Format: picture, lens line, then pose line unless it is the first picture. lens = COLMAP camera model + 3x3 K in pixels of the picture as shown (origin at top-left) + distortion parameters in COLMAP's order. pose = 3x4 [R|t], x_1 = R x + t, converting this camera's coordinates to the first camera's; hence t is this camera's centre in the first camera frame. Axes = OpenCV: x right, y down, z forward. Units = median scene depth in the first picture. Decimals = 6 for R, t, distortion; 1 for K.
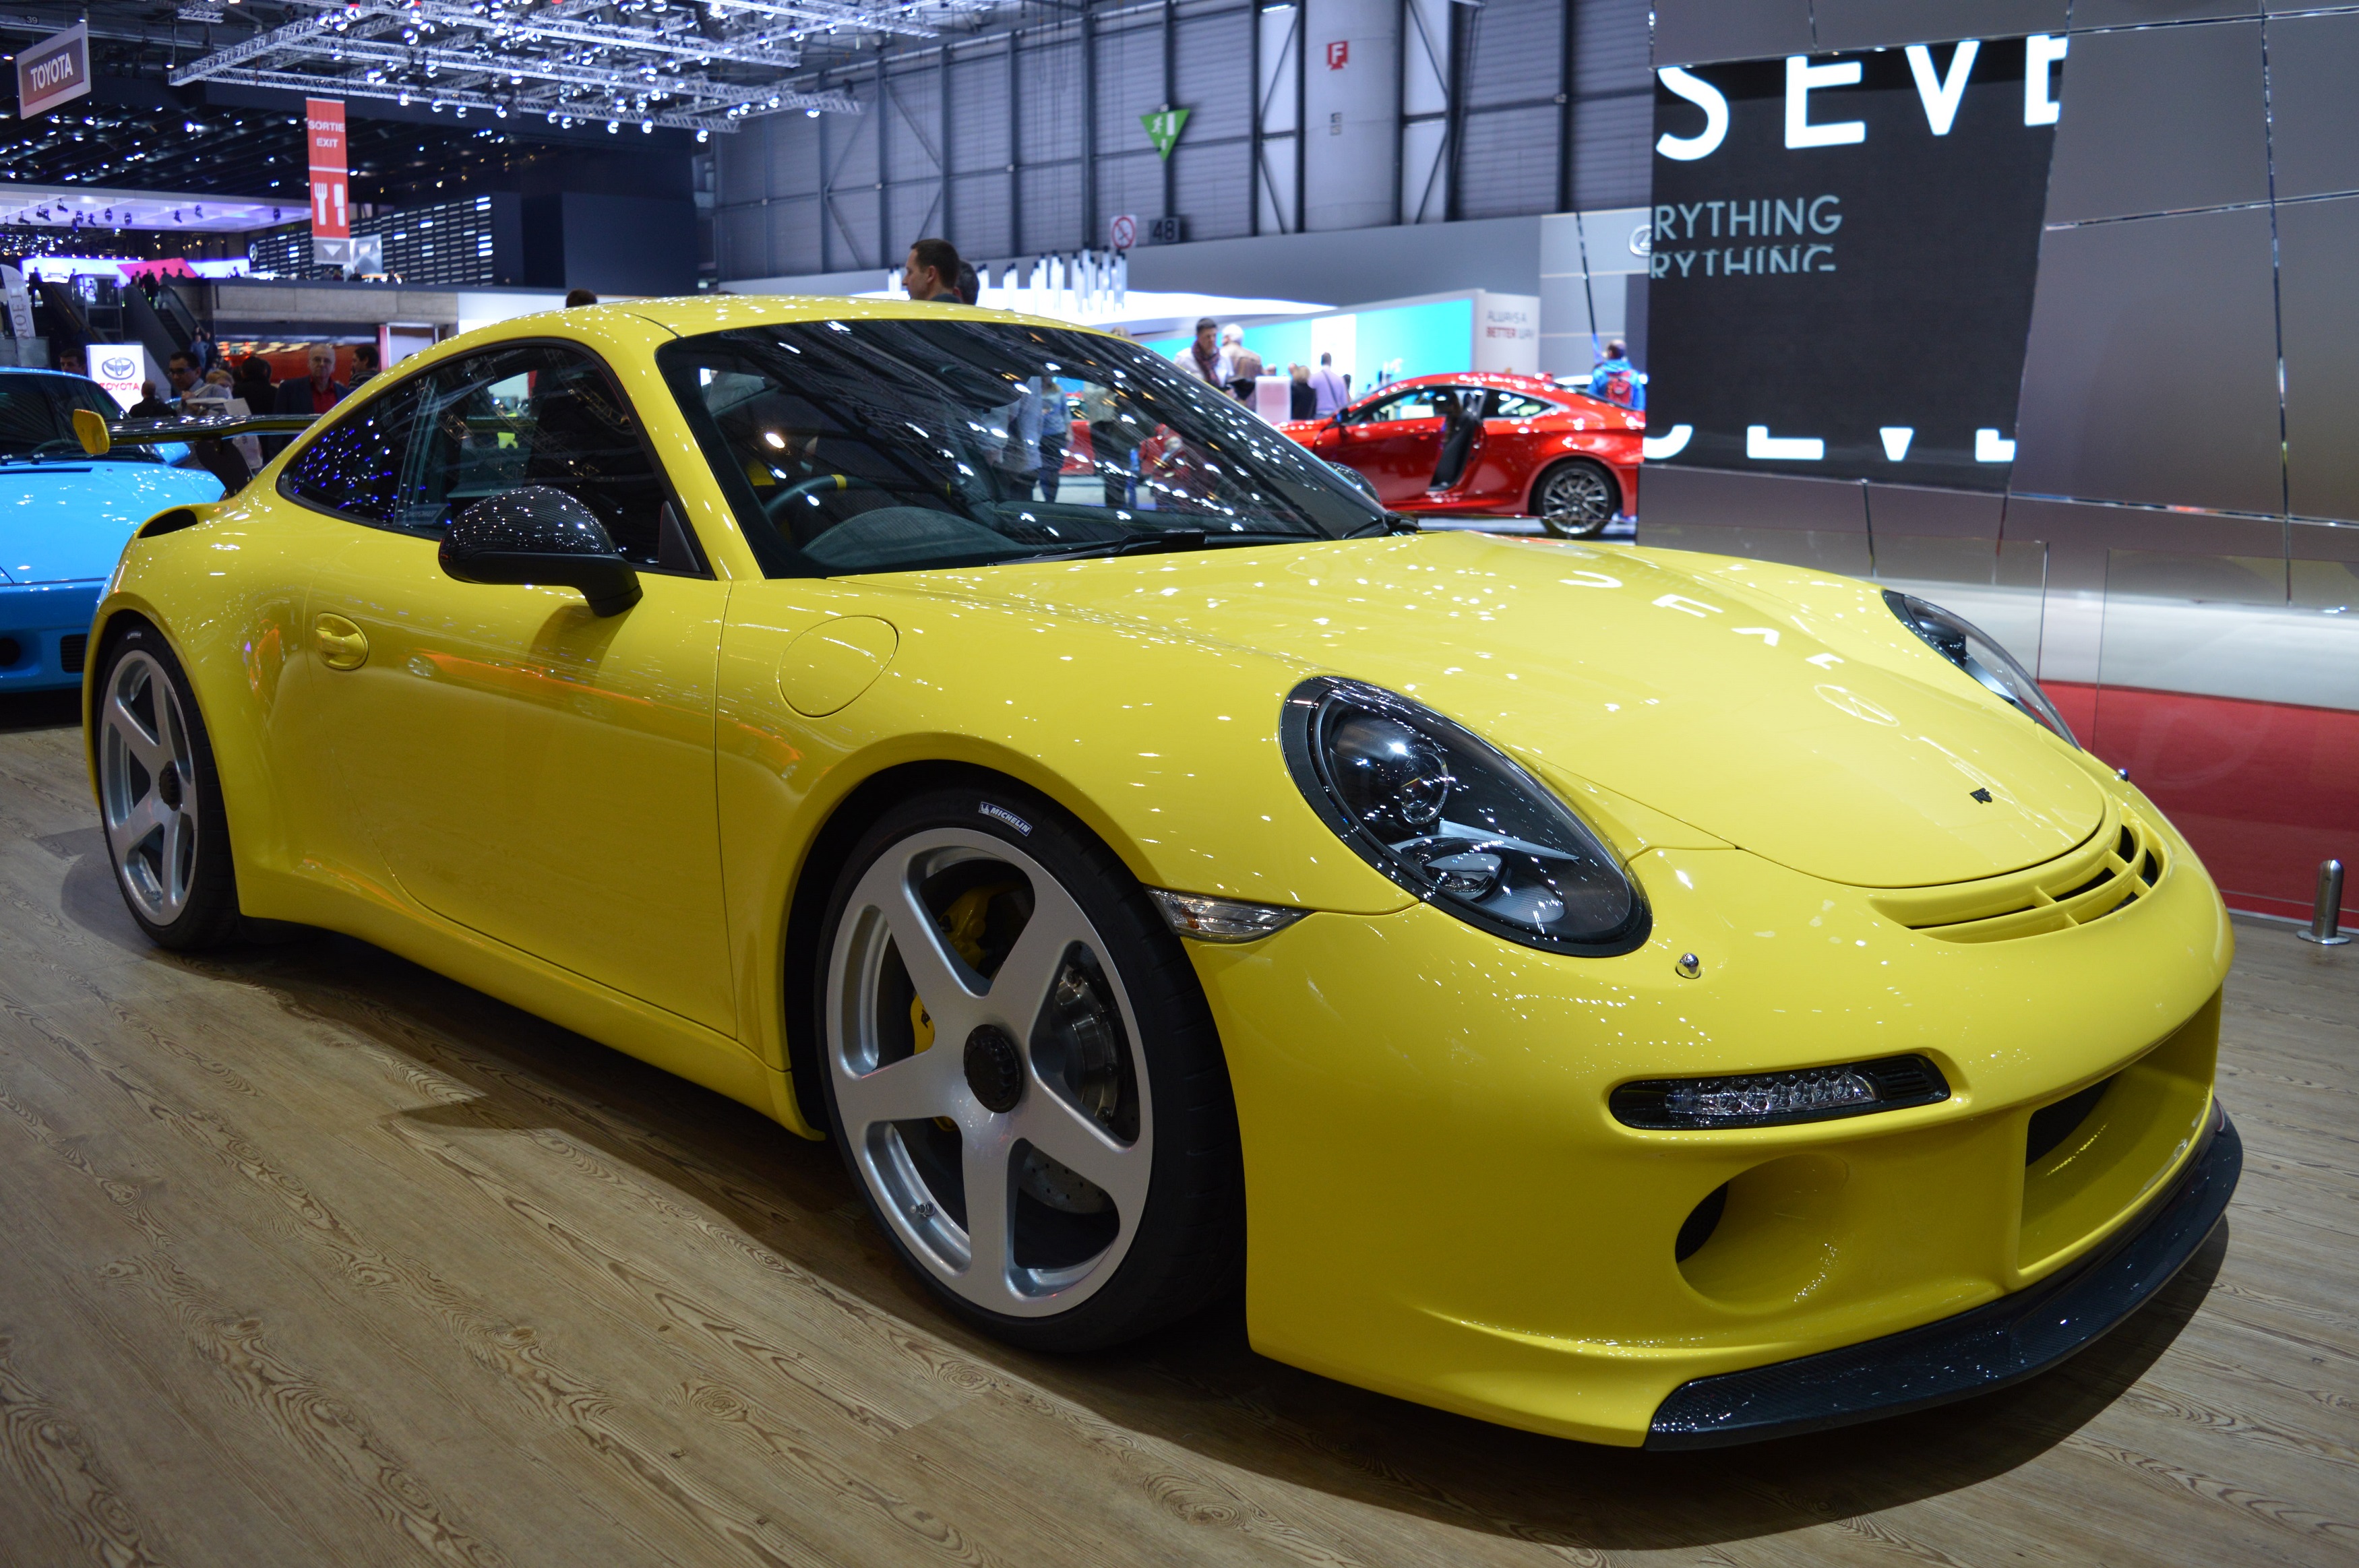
lens RADIAL K [[2036.8, 0, 1179.5], [0, 2036.8, 784.0], [0, 0, 1]] dist [-0.002853, -0.138792]
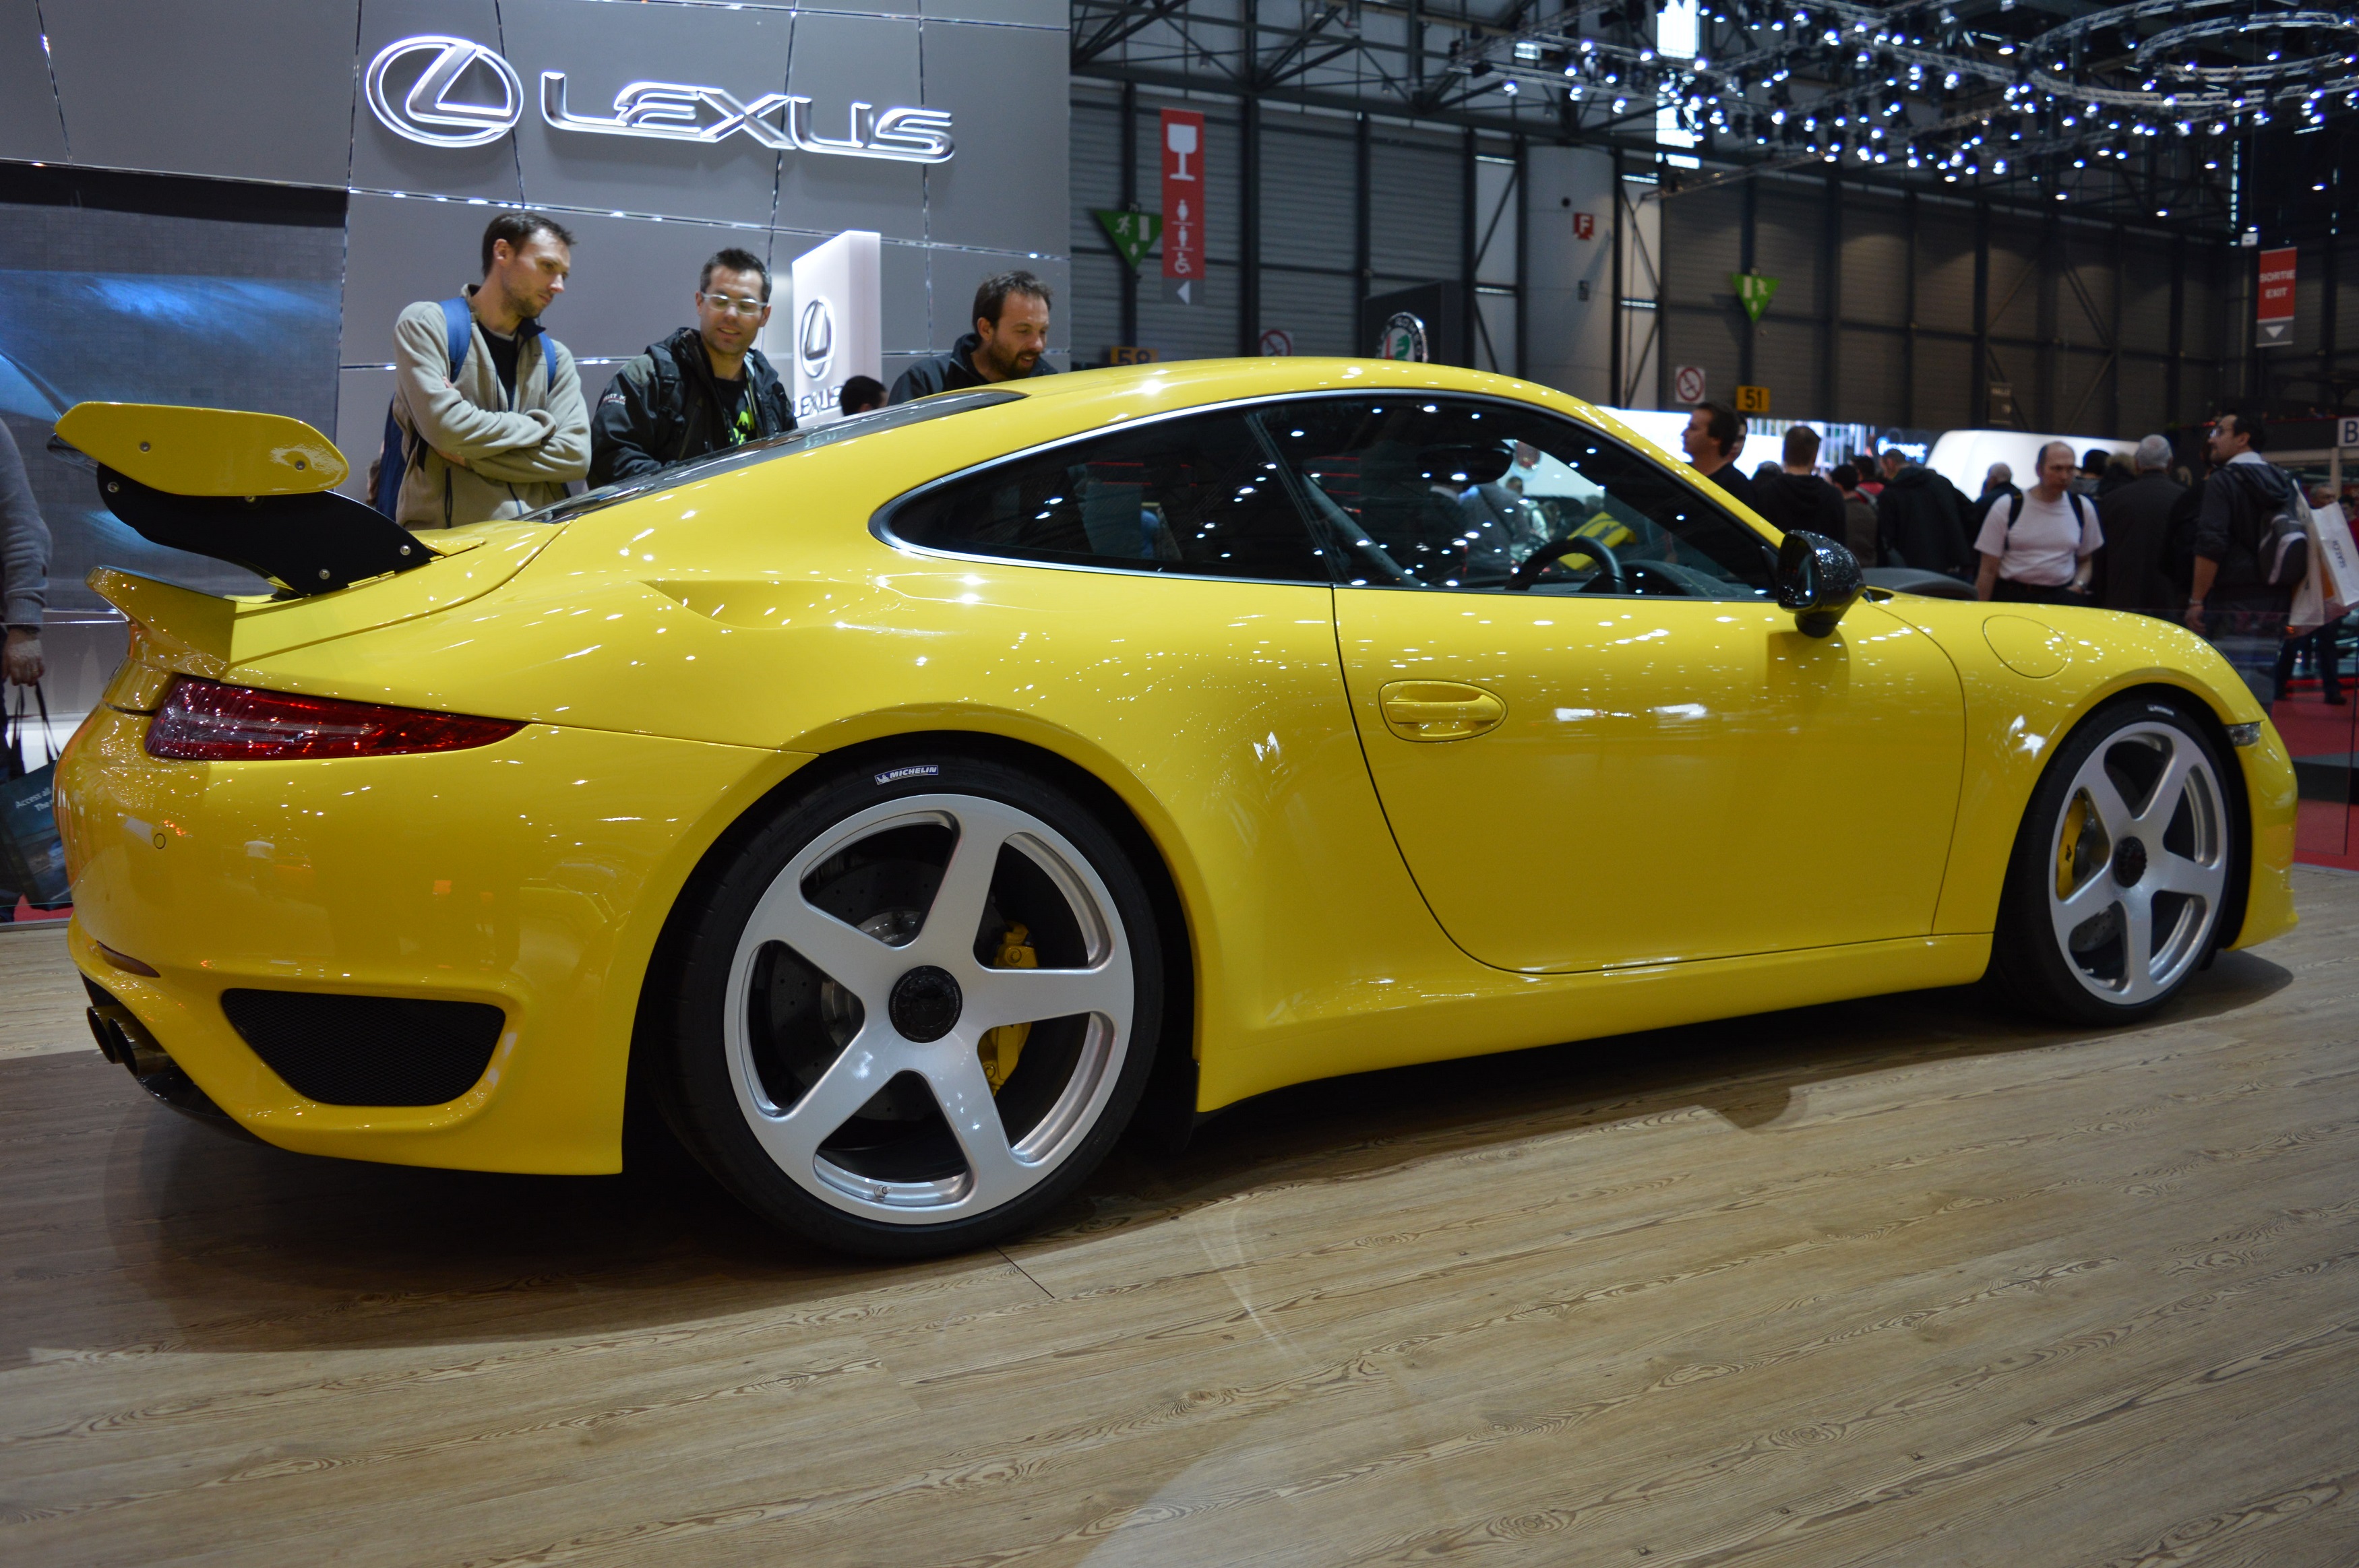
lens RADIAL K [[2021.6, 0, 1179.5], [0, 2021.6, 784.0], [0, 0, 1]] dist [-0.002086, -0.193348]
pose [[0.263176, -0.105466, 0.958966, -1.354736], [0.172243, 0.983173, 0.060858, -0.118310], [-0.949247, 0.149159, 0.276913, 0.907202]]
